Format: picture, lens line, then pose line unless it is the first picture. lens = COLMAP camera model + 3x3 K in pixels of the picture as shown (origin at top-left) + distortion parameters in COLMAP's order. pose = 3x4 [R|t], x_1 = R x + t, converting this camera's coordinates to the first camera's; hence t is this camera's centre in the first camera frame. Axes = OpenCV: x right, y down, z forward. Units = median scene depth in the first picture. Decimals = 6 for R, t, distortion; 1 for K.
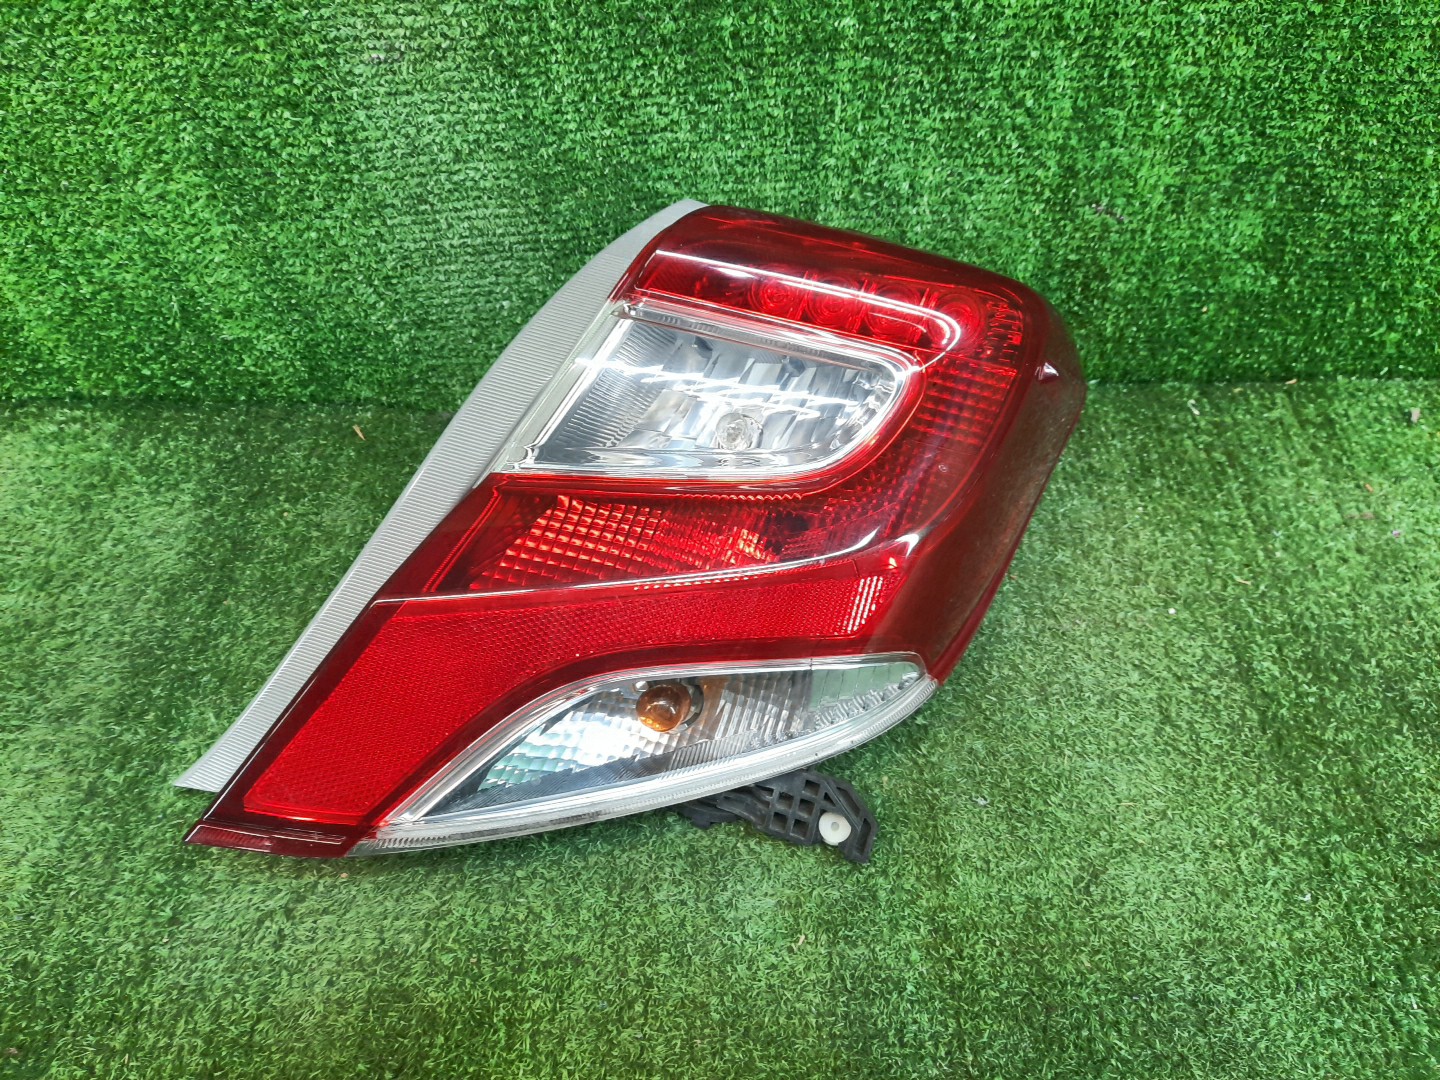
lens RADIAL K [[1082.3, 0, 720.0], [0, 1082.3, 540.0], [0, 0, 1]] dist [0.023740, -0.035903]
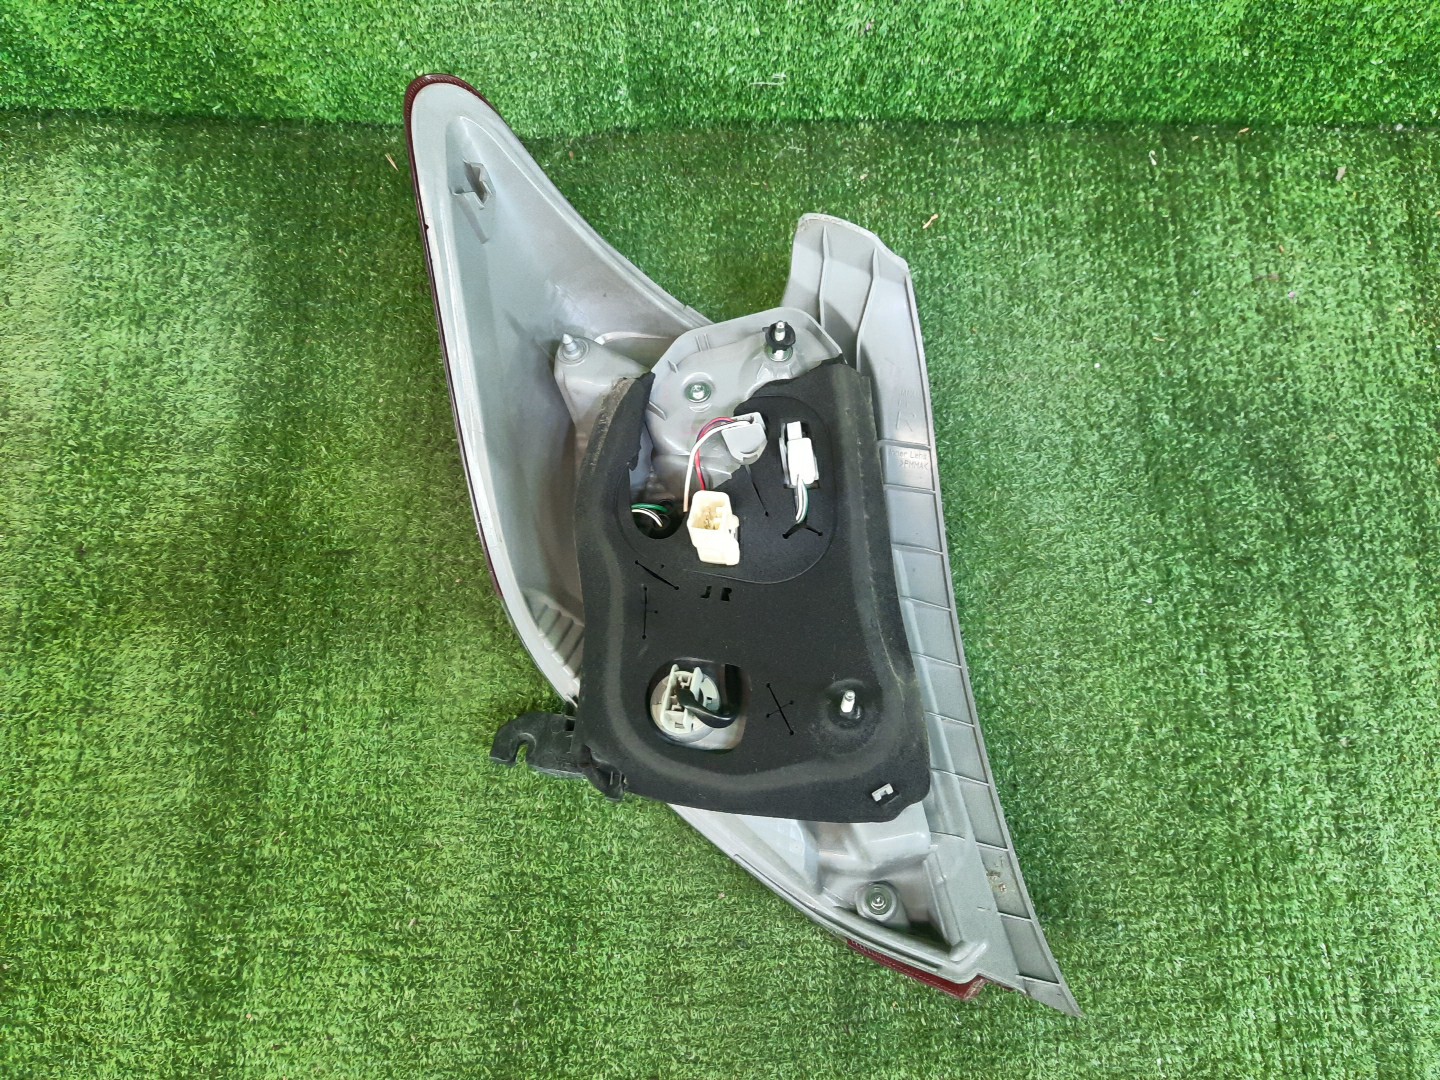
lens RADIAL K [[1070.4, 0, 719.4], [0, 1070.4, 560.1], [0, 0, 1]] dist [0.027556, -0.037158]
pose [[0.997949, -0.000272, 0.064008, -0.094125], [-0.027956, 0.897720, 0.439680, -0.269289], [-0.057581, -0.440567, 0.895871, -0.173959]]
